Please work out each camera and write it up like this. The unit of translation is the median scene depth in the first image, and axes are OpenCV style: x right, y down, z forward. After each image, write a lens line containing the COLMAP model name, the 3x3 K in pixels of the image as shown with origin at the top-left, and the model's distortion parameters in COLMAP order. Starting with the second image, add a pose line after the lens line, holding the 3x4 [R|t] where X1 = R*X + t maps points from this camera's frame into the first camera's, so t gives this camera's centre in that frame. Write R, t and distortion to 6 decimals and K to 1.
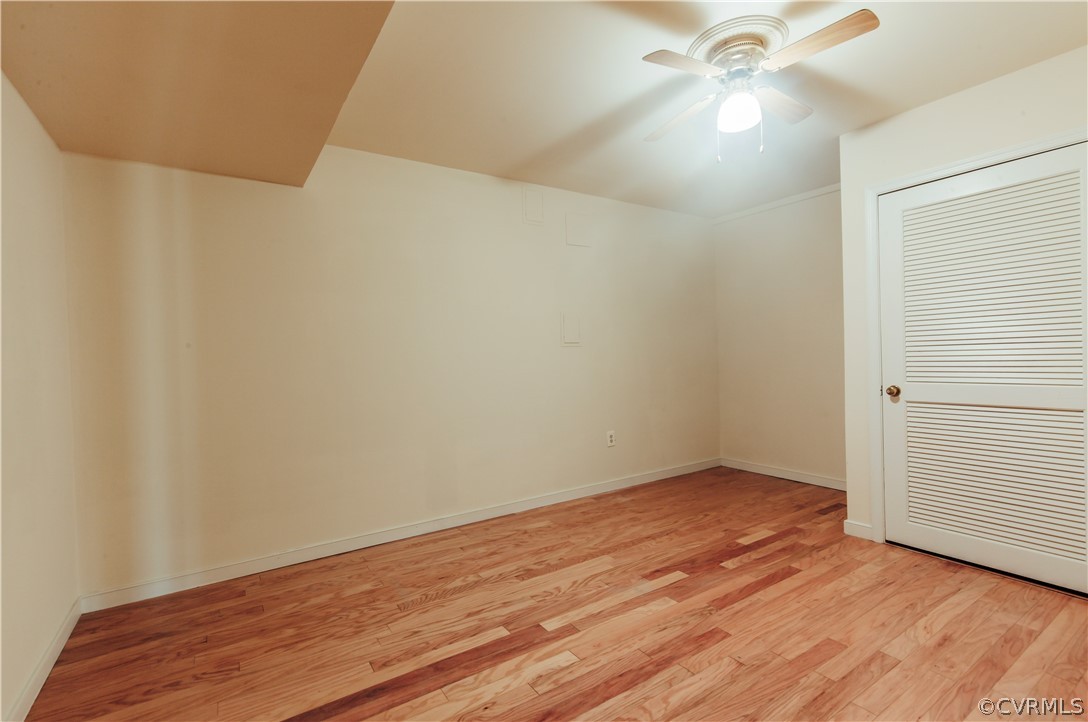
lens RADIAL K [[504.4, 0, 534.8], [0, 504.4, 356.0], [0, 0, 1]] dist [0.001530, 0.000260]
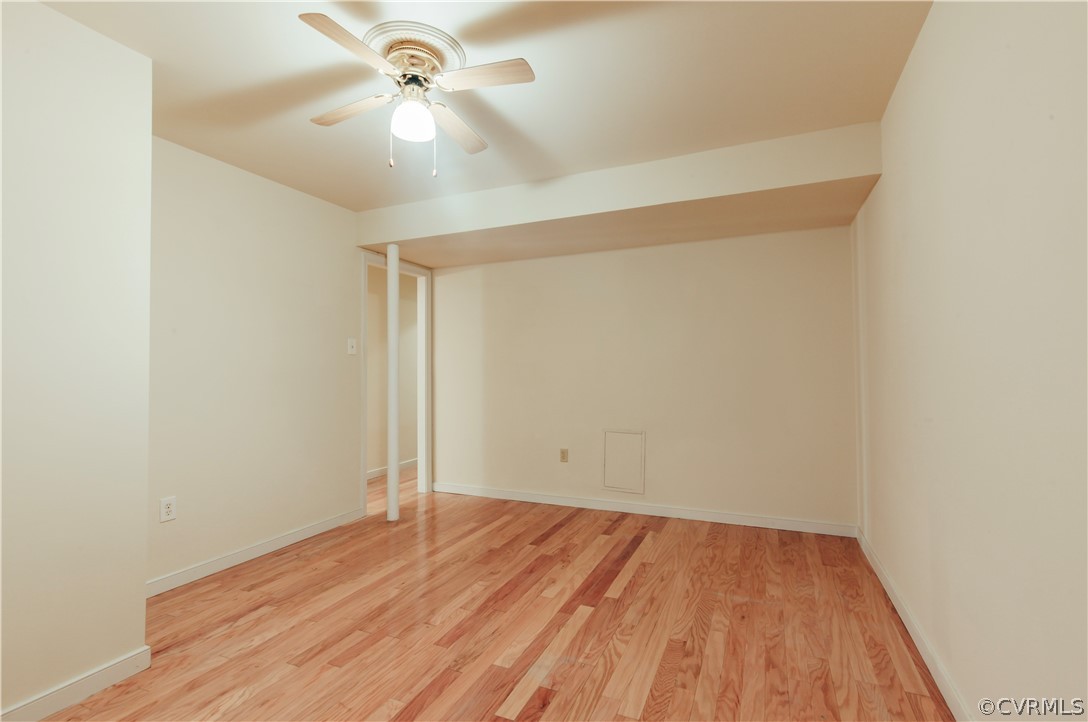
lens RADIAL K [[492.3, 0, 544.0], [0, 492.3, 361.0], [0, 0, 1]] dist [0.001513, 0.000477]
pose [[-0.828542, 0.022530, -0.559473, 0.597126], [0.029007, 0.999576, -0.002706, -0.023442], [0.559175, -0.018471, -0.828844, 1.562792]]
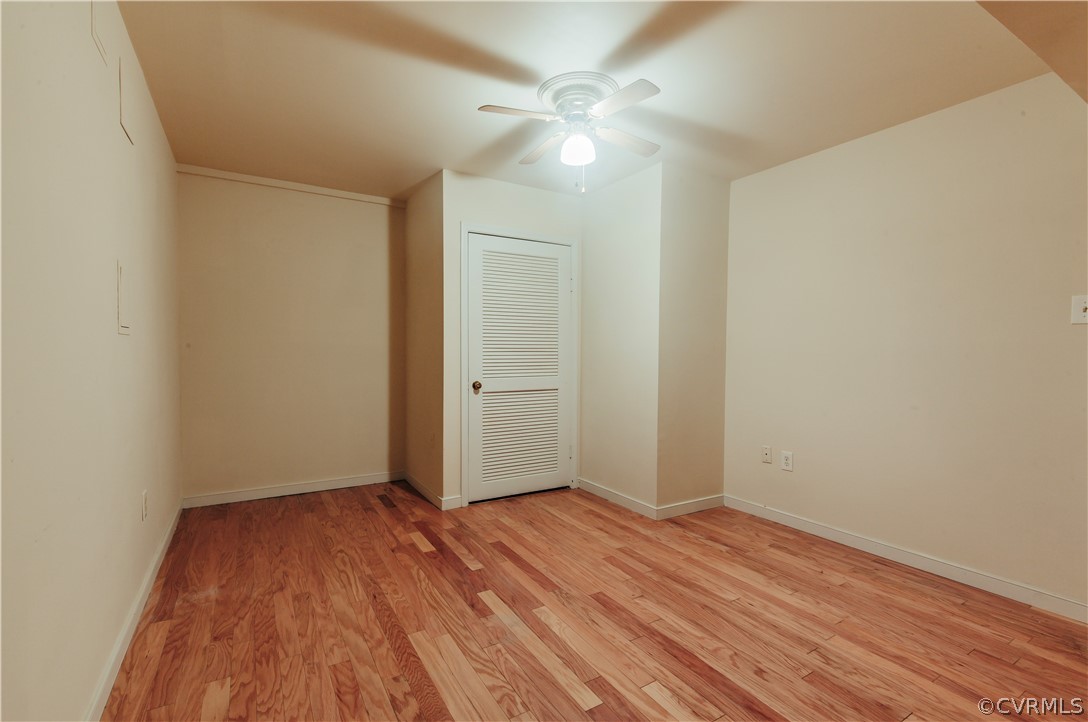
lens RADIAL K [[492.3, 0, 544.0], [0, 492.3, 361.0], [0, 0, 1]] dist [0.001513, 0.000477]
pose [[0.008267, 0.000506, 0.999966, -0.610809], [-0.006891, 0.999976, -0.000449, 0.005541], [-0.999942, -0.006887, 0.008270, 0.885495]]
